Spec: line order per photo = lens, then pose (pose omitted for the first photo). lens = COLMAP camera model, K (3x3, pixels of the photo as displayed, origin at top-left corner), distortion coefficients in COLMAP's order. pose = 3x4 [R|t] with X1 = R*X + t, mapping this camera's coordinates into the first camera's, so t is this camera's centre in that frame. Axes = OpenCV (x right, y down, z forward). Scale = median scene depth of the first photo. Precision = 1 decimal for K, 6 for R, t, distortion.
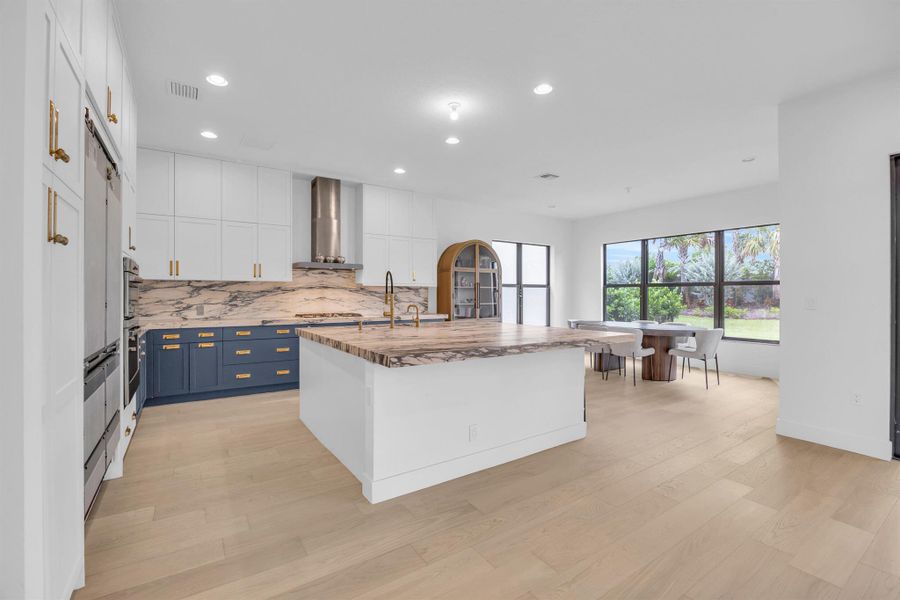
lens RADIAL K [[393.5, 0, 446.4], [0, 393.5, 295.9], [0, 0, 1]] dist [-0.021238, -0.000364]
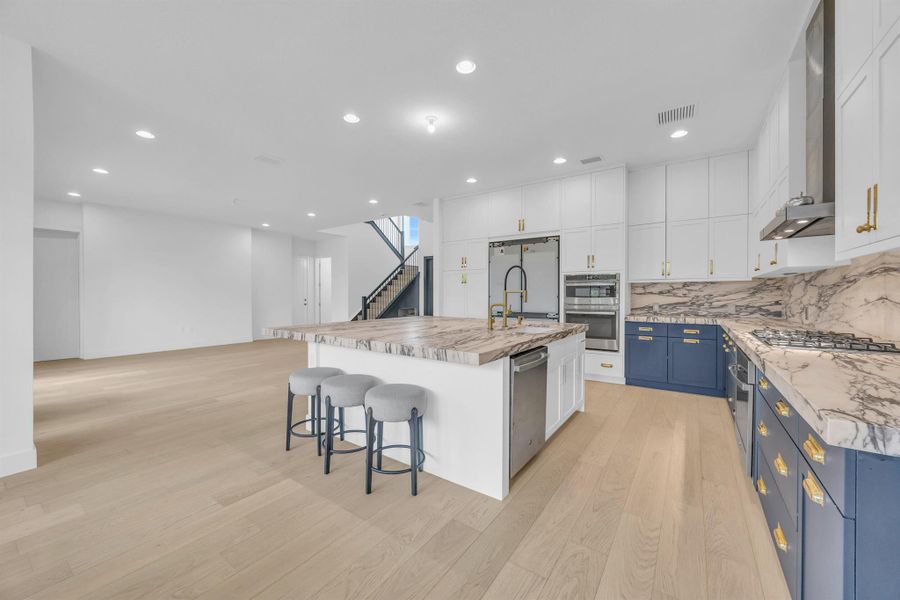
lens RADIAL K [[344.8, 0, 445.4], [0, 344.8, 301.4], [0, 0, 1]] dist [0.000903, 0.000311]
pose [[-0.932870, 0.010273, -0.360066, 0.182294], [0.004659, 0.999854, 0.016457, 0.000805], [0.360182, 0.013675, -0.932782, 1.097894]]
